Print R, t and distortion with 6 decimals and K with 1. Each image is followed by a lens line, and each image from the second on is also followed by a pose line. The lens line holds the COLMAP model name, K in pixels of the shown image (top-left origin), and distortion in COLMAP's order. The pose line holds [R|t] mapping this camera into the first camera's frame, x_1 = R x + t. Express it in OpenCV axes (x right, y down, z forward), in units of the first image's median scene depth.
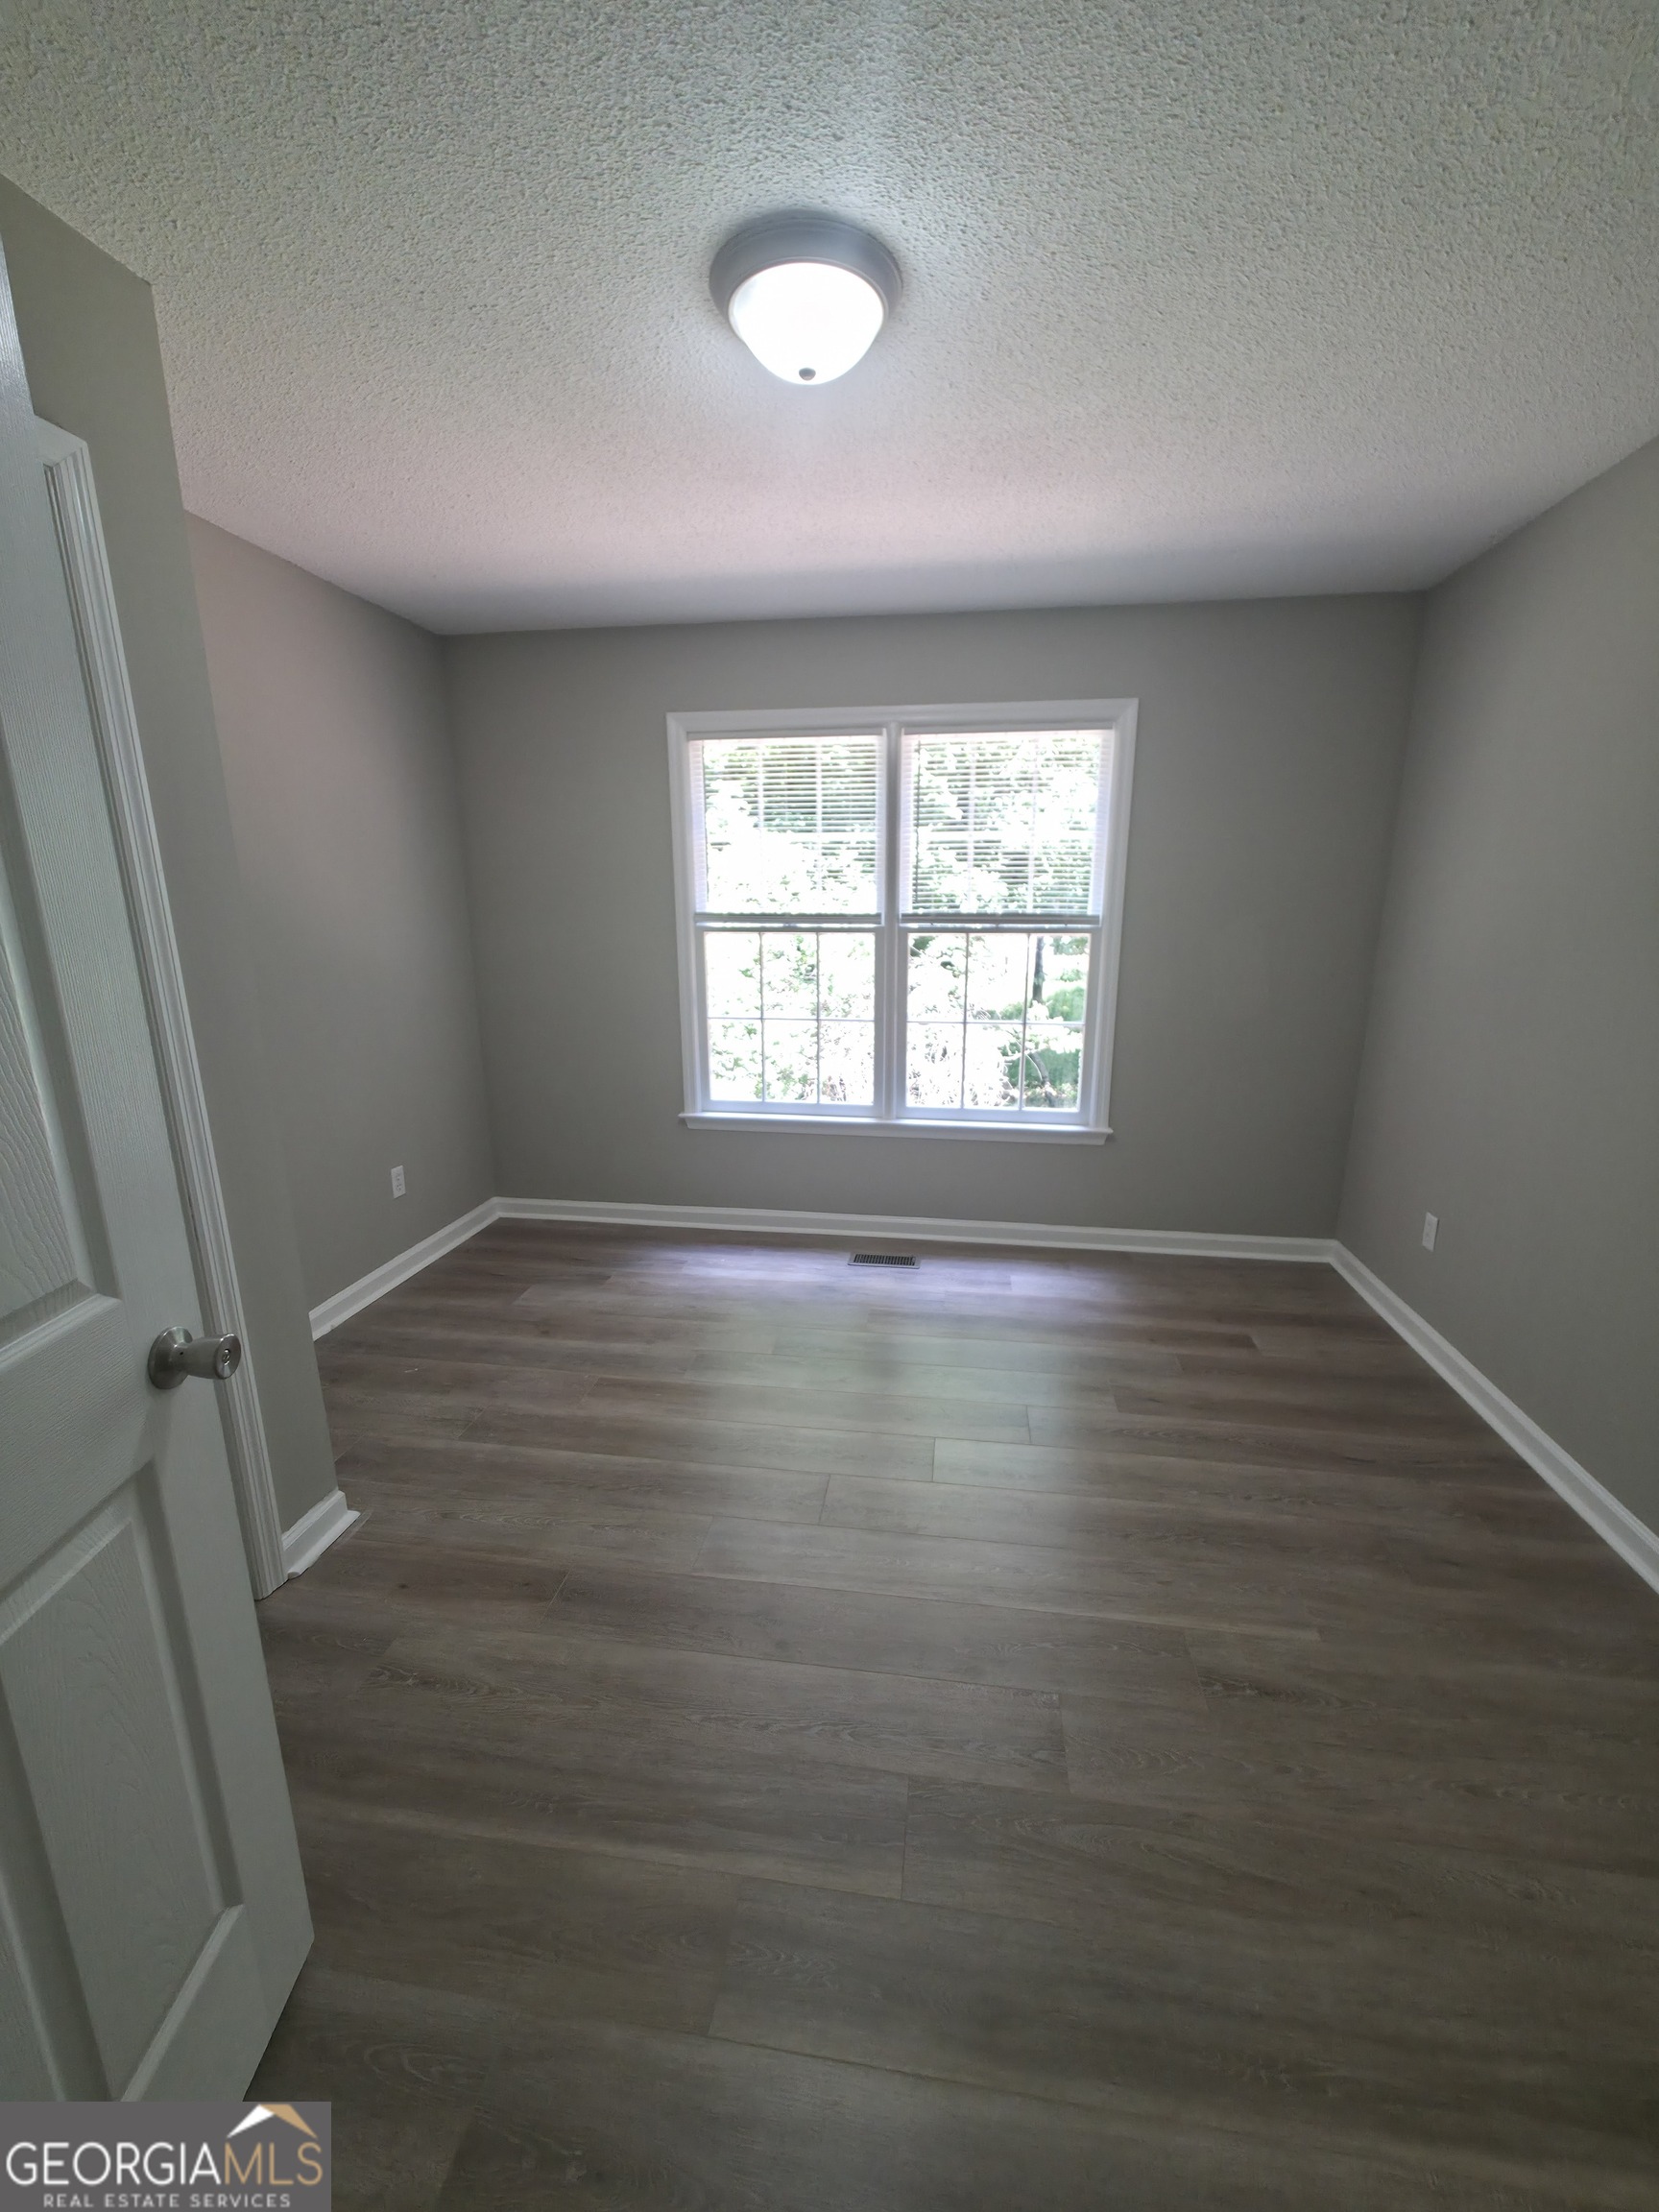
lens RADIAL K [[878.0, 0, 835.6], [0, 878.0, 1114.2], [0, 0, 1]] dist [0.003964, 0.000115]
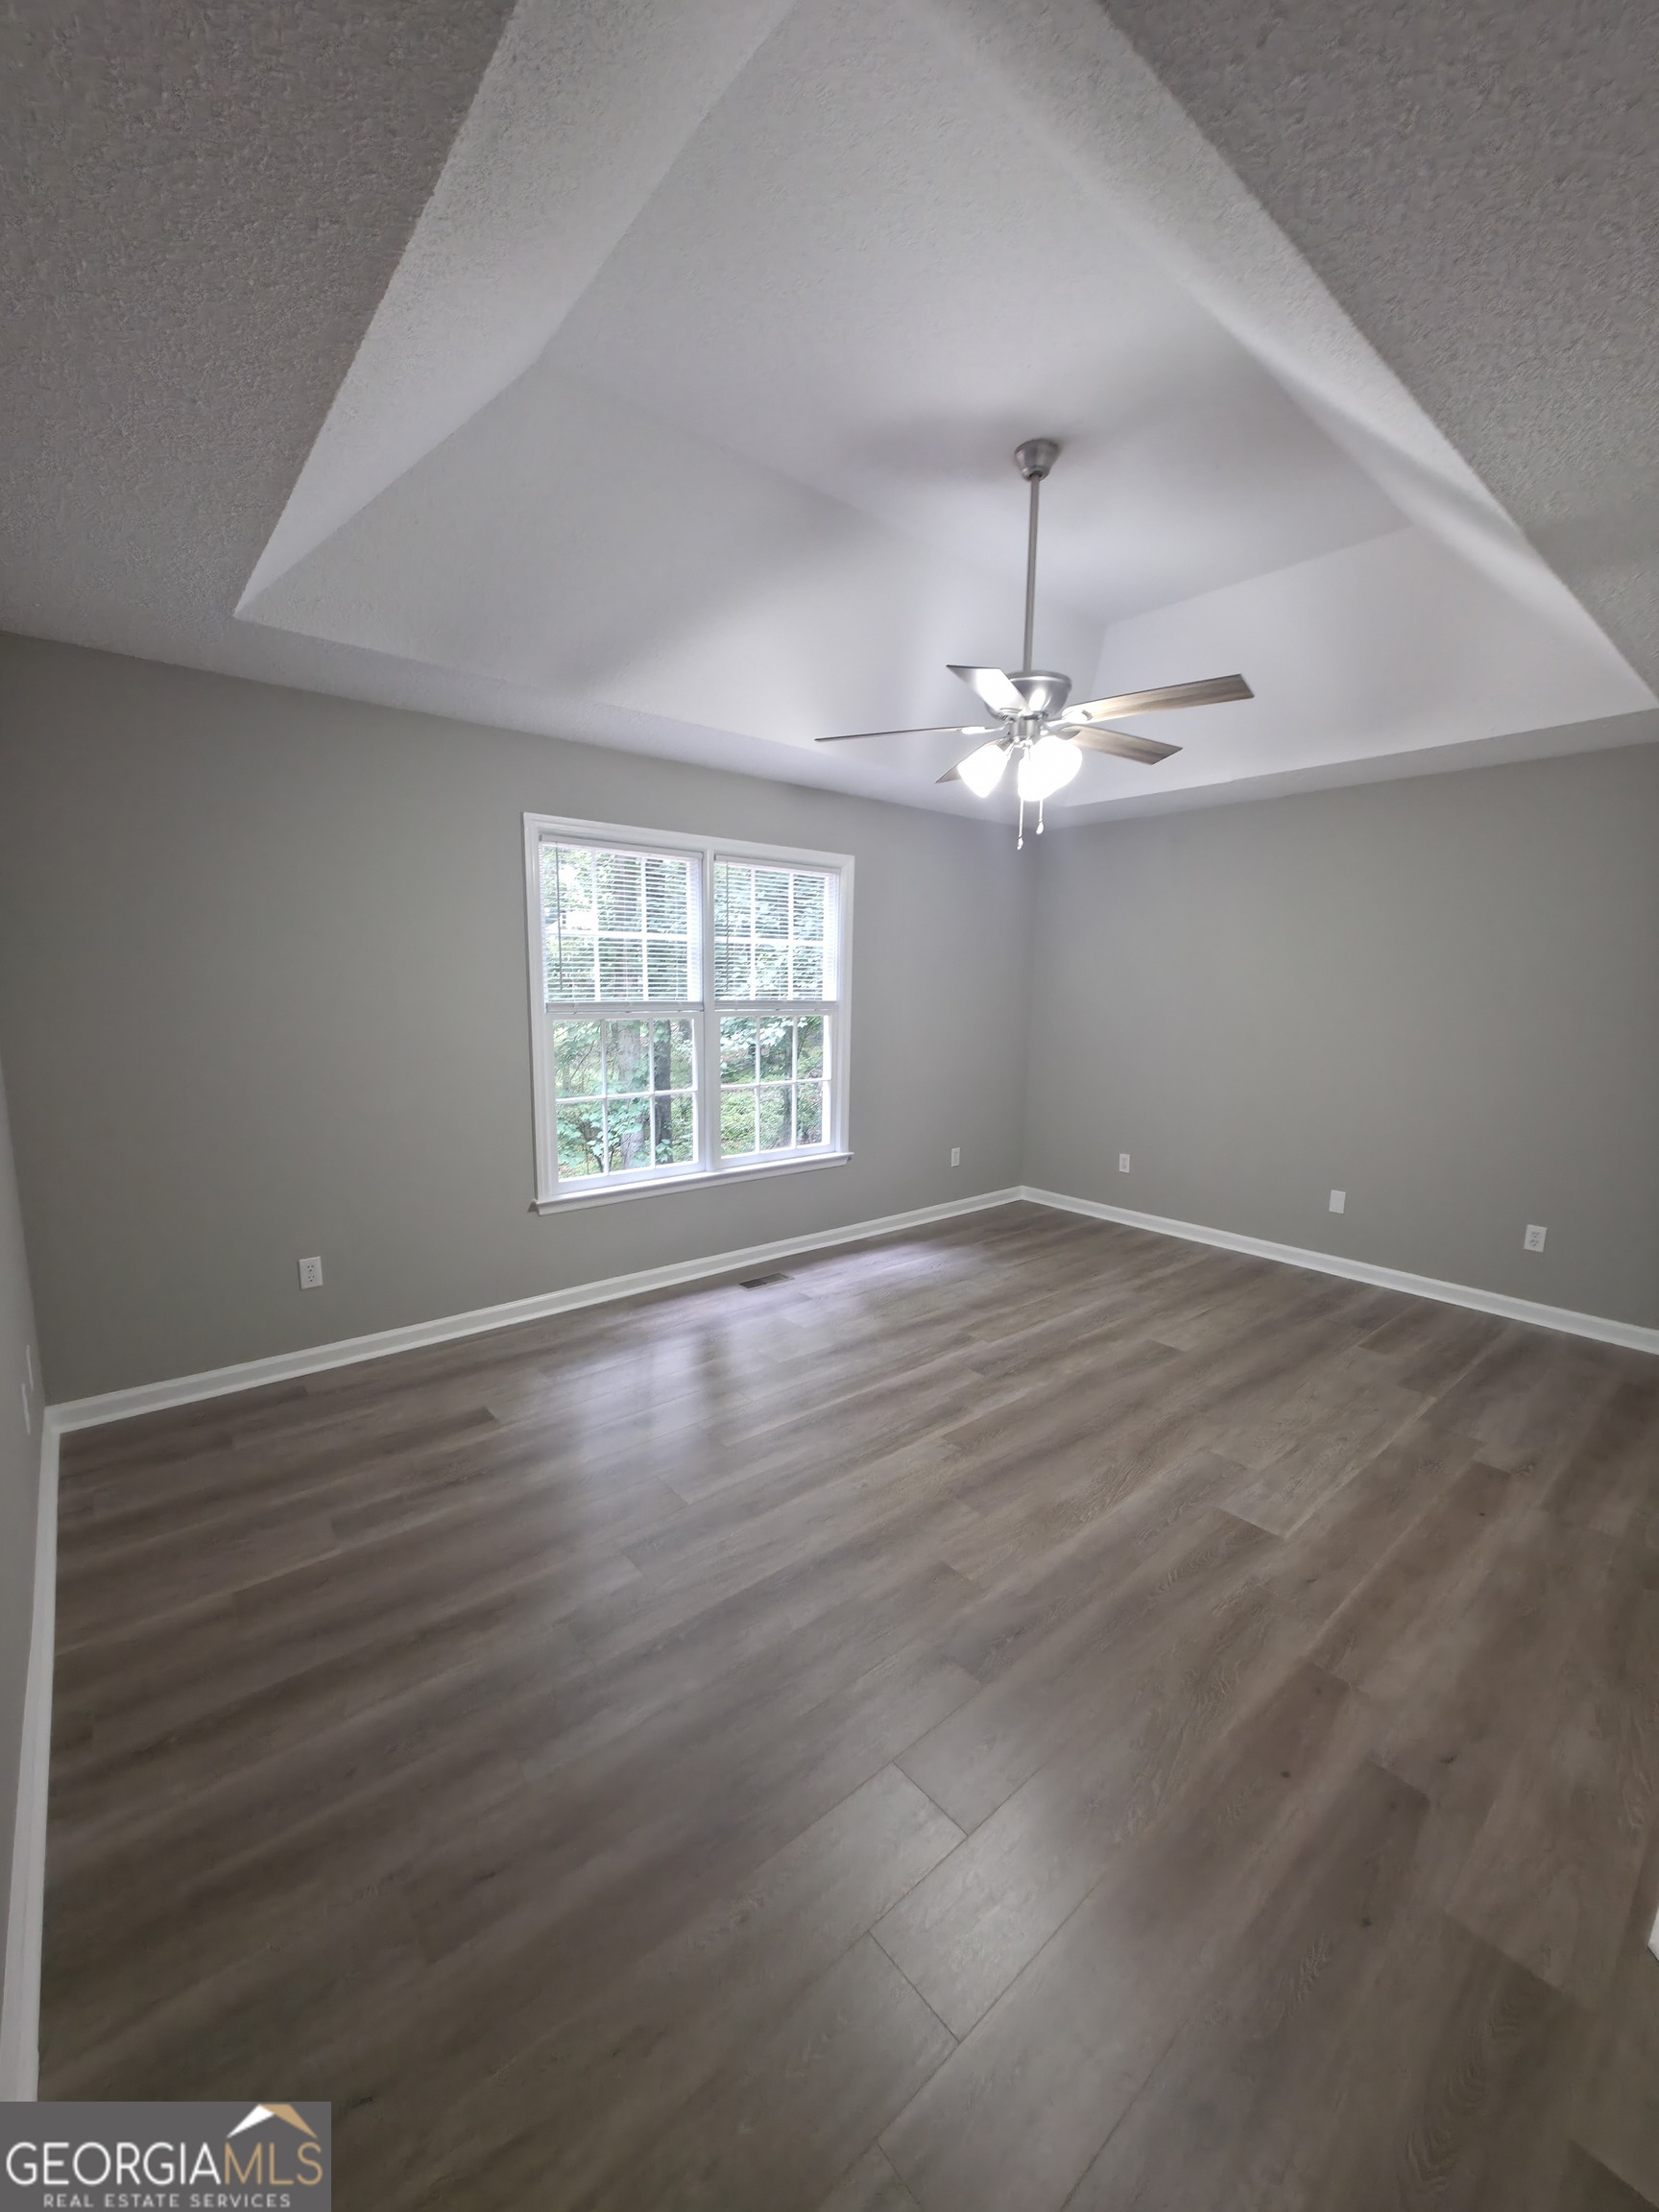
lens RADIAL K [[878.0, 0, 835.6], [0, 878.0, 1114.2], [0, 0, 1]] dist [0.003964, 0.000115]
pose [[0.664502, -0.110746, 0.739035, -0.763282], [0.176825, 0.984175, -0.011511, -0.031022], [-0.726065, 0.138329, 0.673569, 0.078157]]
